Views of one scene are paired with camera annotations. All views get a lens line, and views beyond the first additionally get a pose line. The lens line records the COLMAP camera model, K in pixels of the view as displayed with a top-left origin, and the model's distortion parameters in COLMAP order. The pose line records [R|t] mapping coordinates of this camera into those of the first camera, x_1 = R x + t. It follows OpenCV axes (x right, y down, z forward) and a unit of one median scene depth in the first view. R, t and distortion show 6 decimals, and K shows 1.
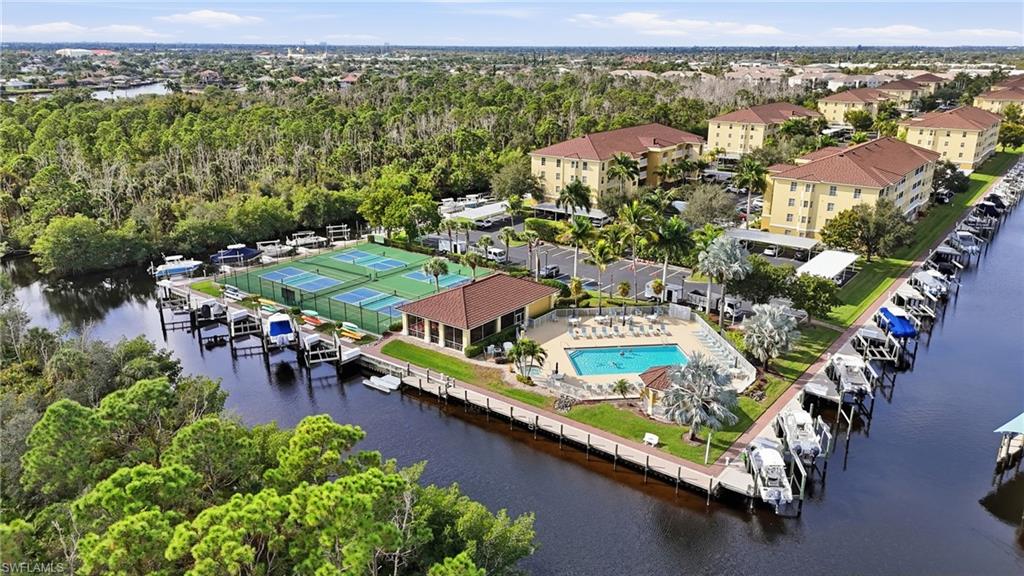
lens RADIAL K [[766.0, 0, 512.0], [0, 766.0, 288.0], [0, 0, 1]] dist [0.031518, -0.010643]
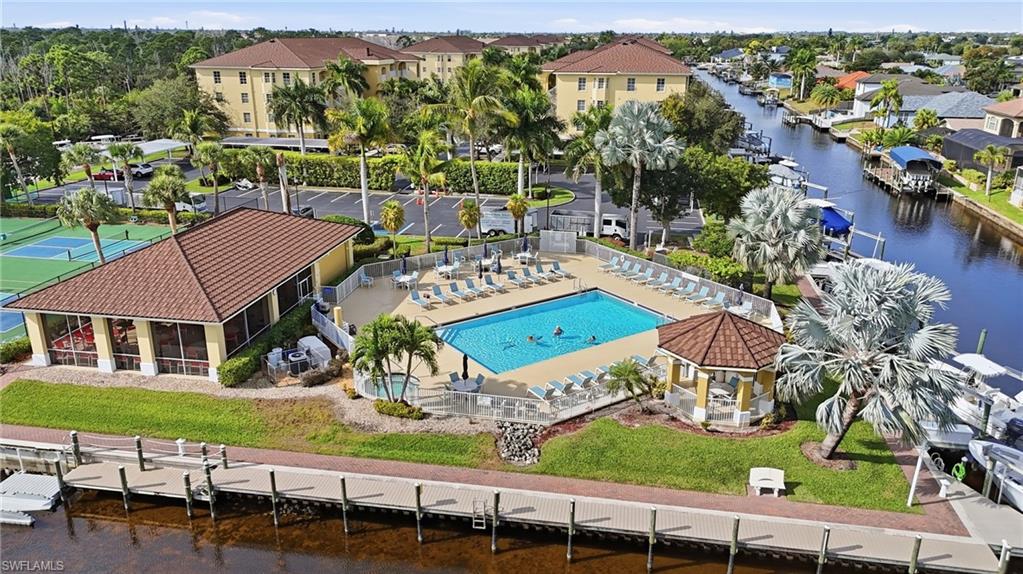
lens RADIAL K [[765.3, 0, 511.5], [0, 765.3, 287.0], [0, 0, 1]] dist [0.031518, -0.010643]
pose [[0.884285, -0.147784, 0.442945, -0.099171], [0.143978, 0.988671, 0.042425, 0.039736], [-0.444197, 0.026259, 0.895544, 0.537639]]
